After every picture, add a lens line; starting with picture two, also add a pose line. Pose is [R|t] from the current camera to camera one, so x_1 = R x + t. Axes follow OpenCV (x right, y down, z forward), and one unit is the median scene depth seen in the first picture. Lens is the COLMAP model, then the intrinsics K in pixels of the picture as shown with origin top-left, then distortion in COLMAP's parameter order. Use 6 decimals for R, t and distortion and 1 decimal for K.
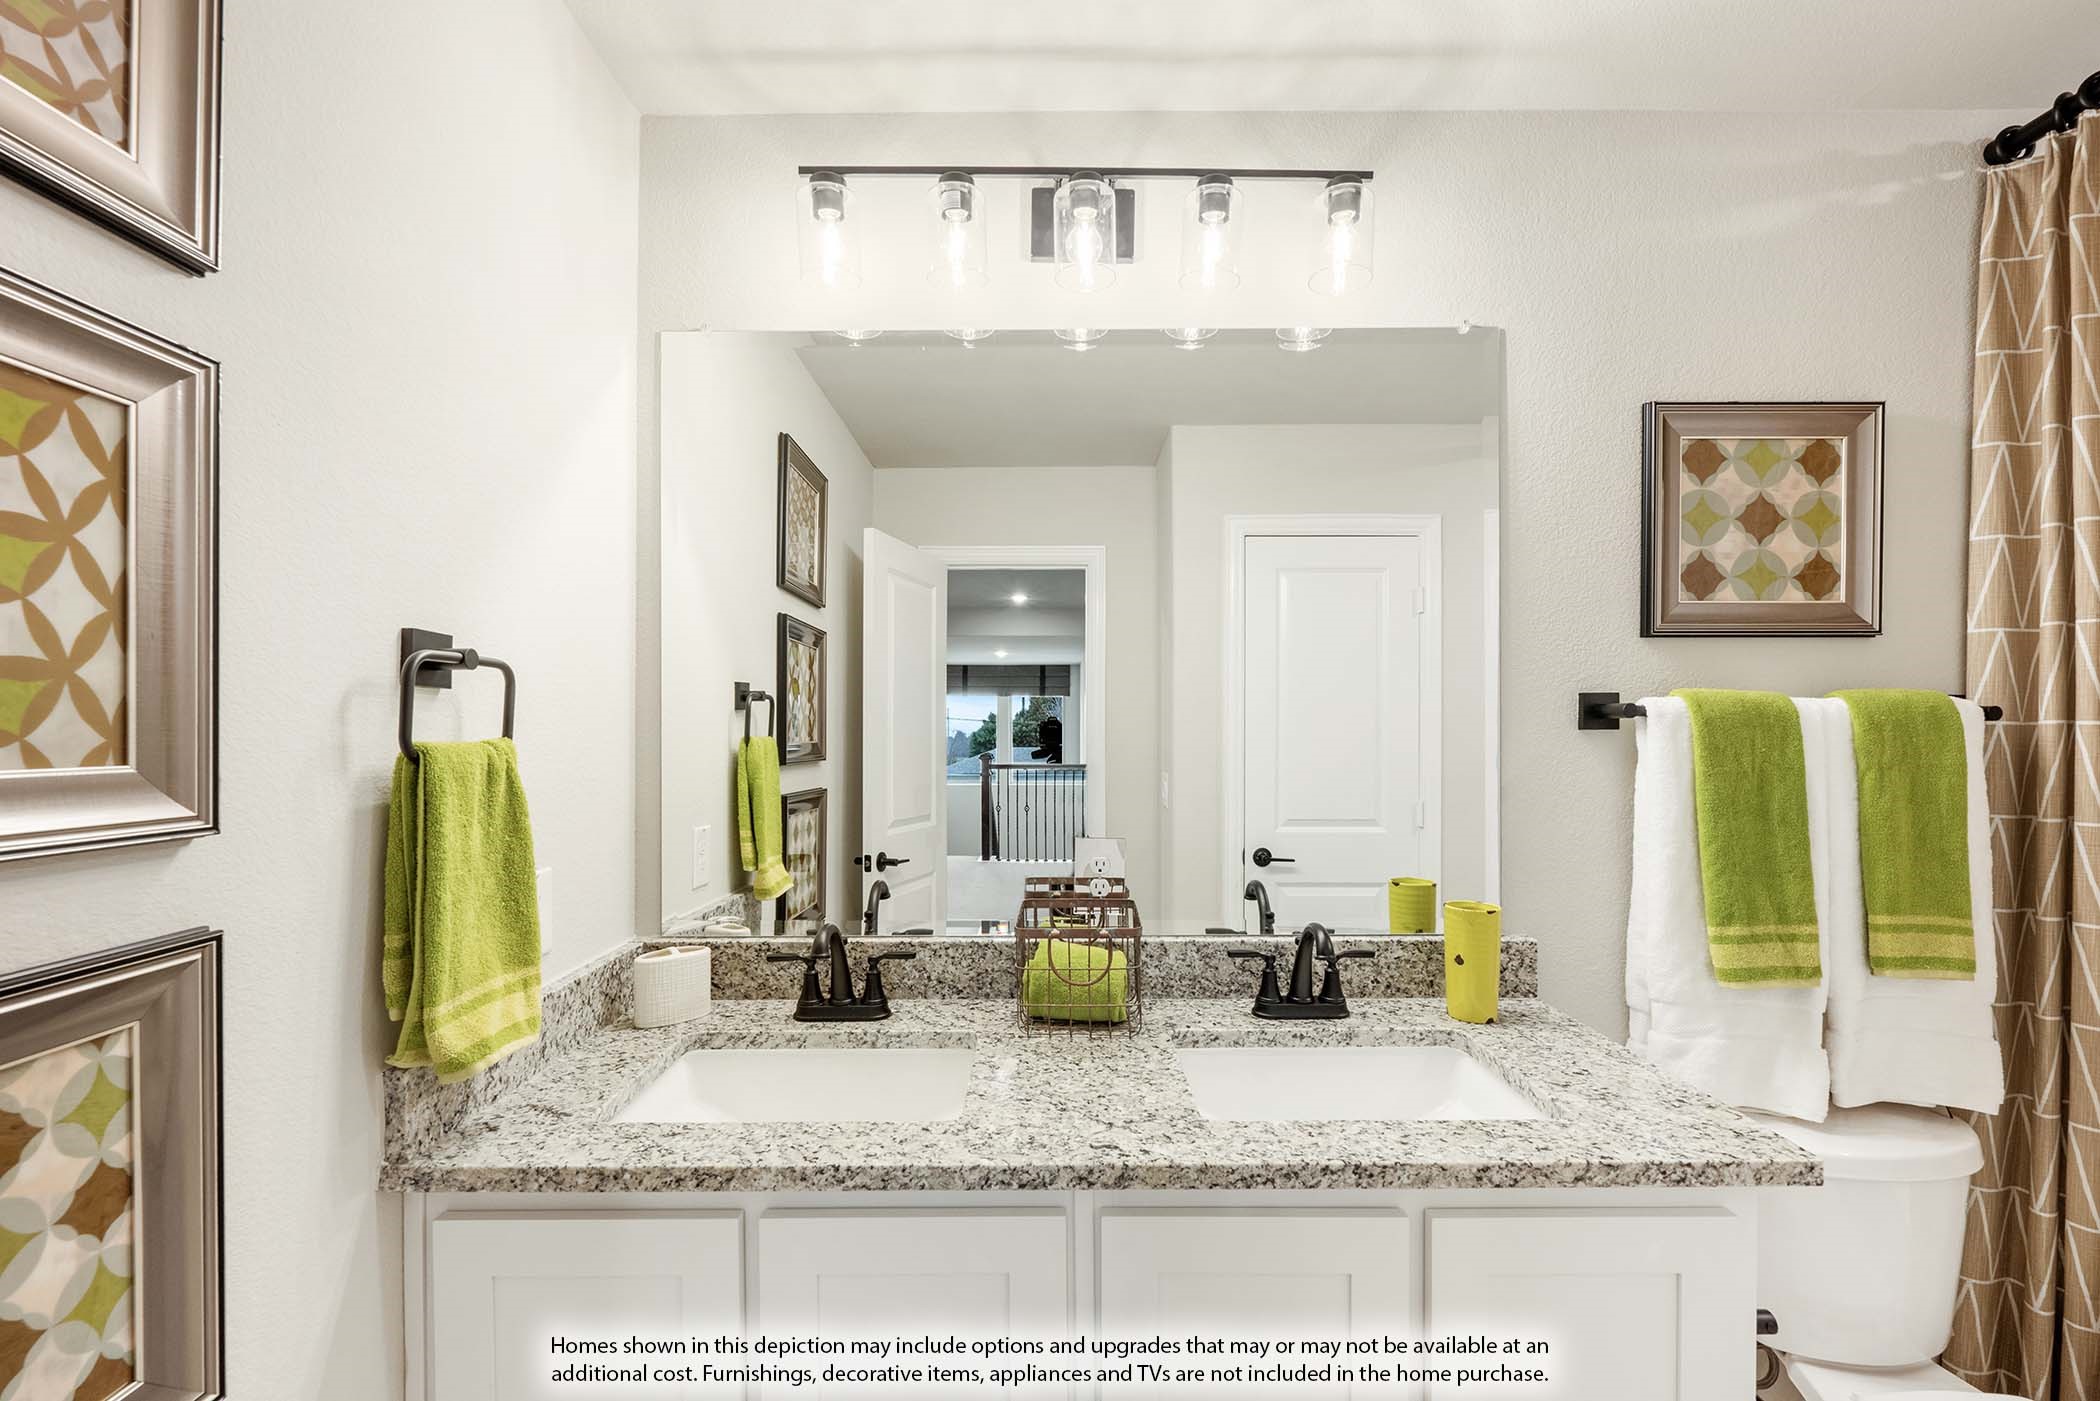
lens RADIAL K [[871.6, 0, 1051.6], [0, 871.6, 728.2], [0, 0, 1]] dist [0.001521, 0.000248]
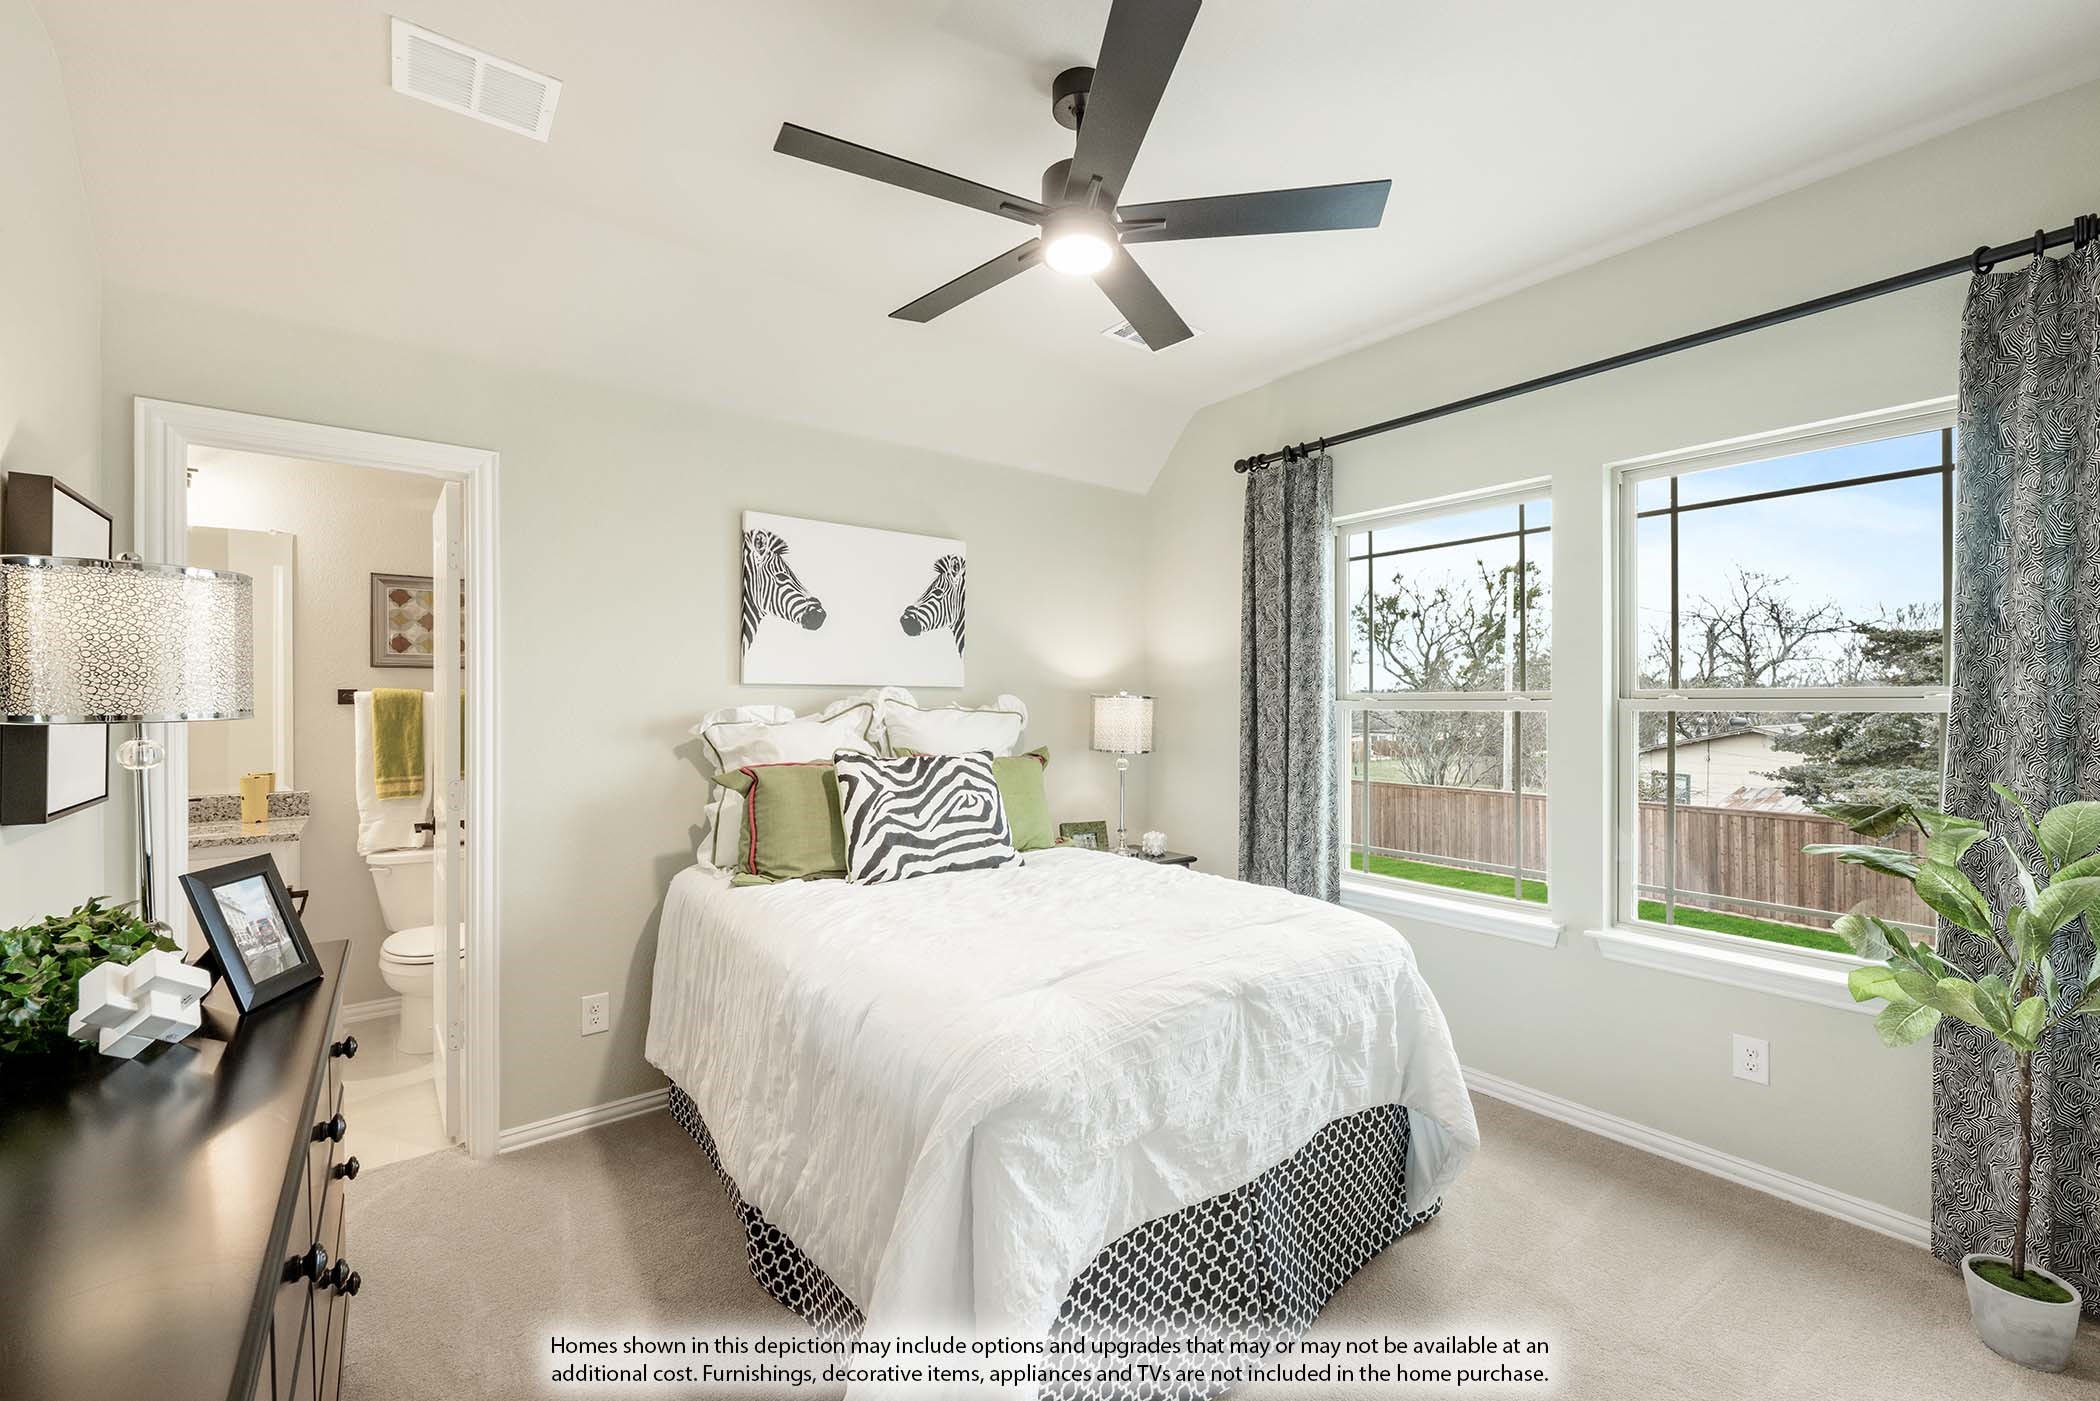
lens RADIAL K [[871.6, 0, 1051.6], [0, 871.6, 728.2], [0, 0, 1]] dist [0.001521, 0.000248]
pose [[0.762830, -0.006498, 0.646566, 0.579860], [0.004823, 0.999979, 0.004360, 0.066878], [-0.646581, -0.000208, 0.762845, -2.182115]]
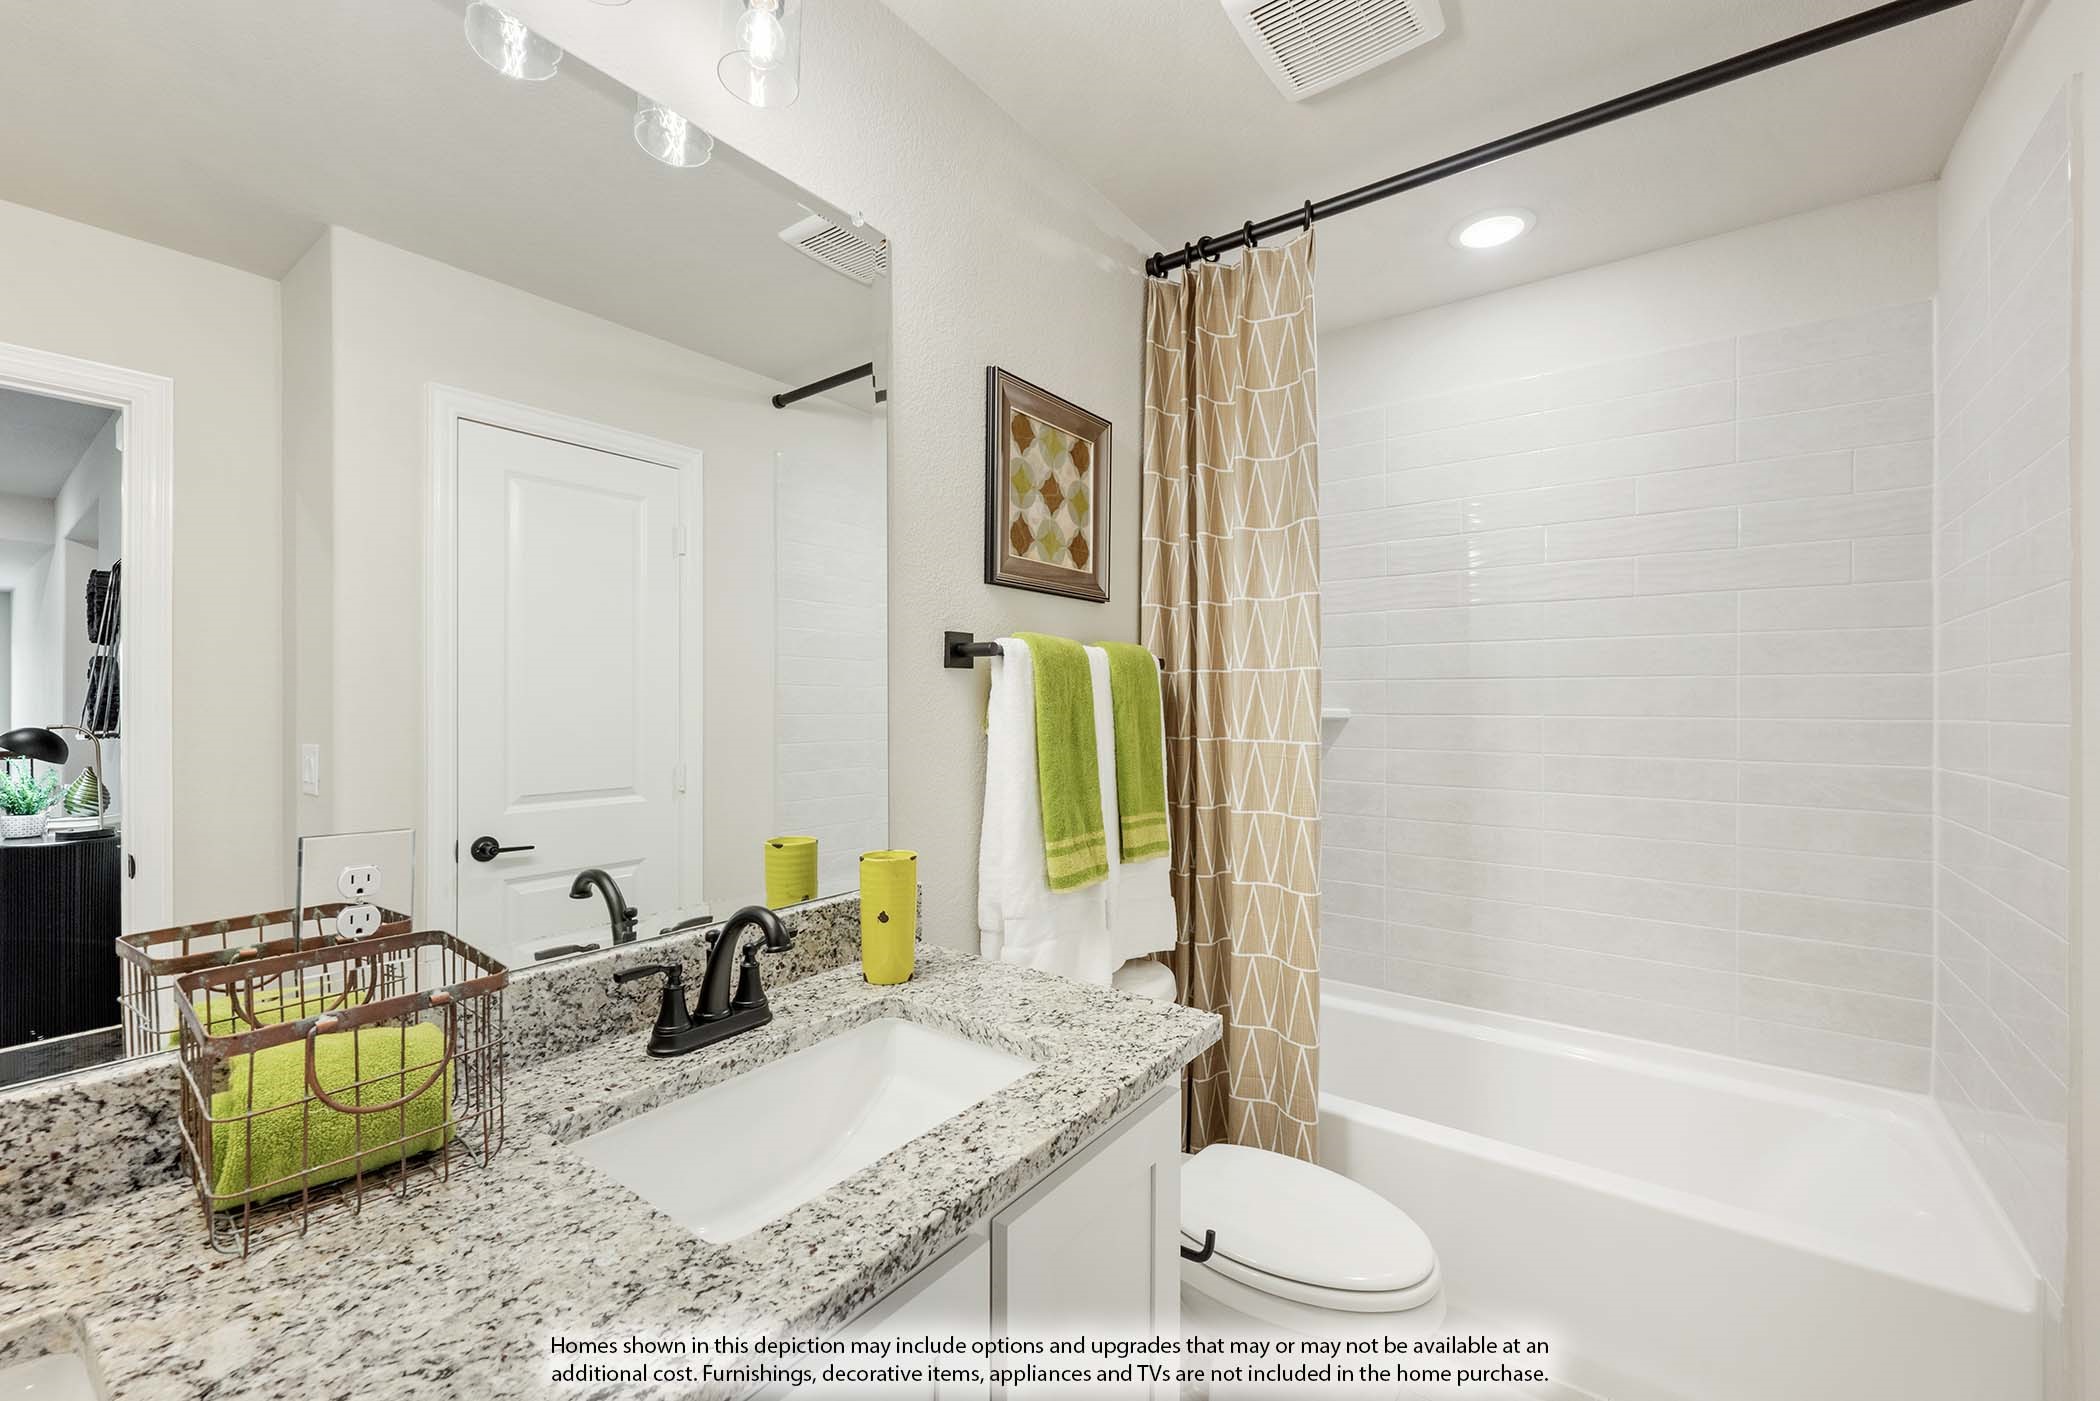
lens RADIAL K [[855.9, 0, 1050.0], [0, 855.9, 700.5], [0, 0, 1]] dist [-0.002112, -0.000135]
pose [[0.591041, 0.002189, 0.806639, -0.131344], [0.001220, 0.999993, -0.003607, 0.045857], [-0.806641, 0.003117, 0.591034, 0.331962]]
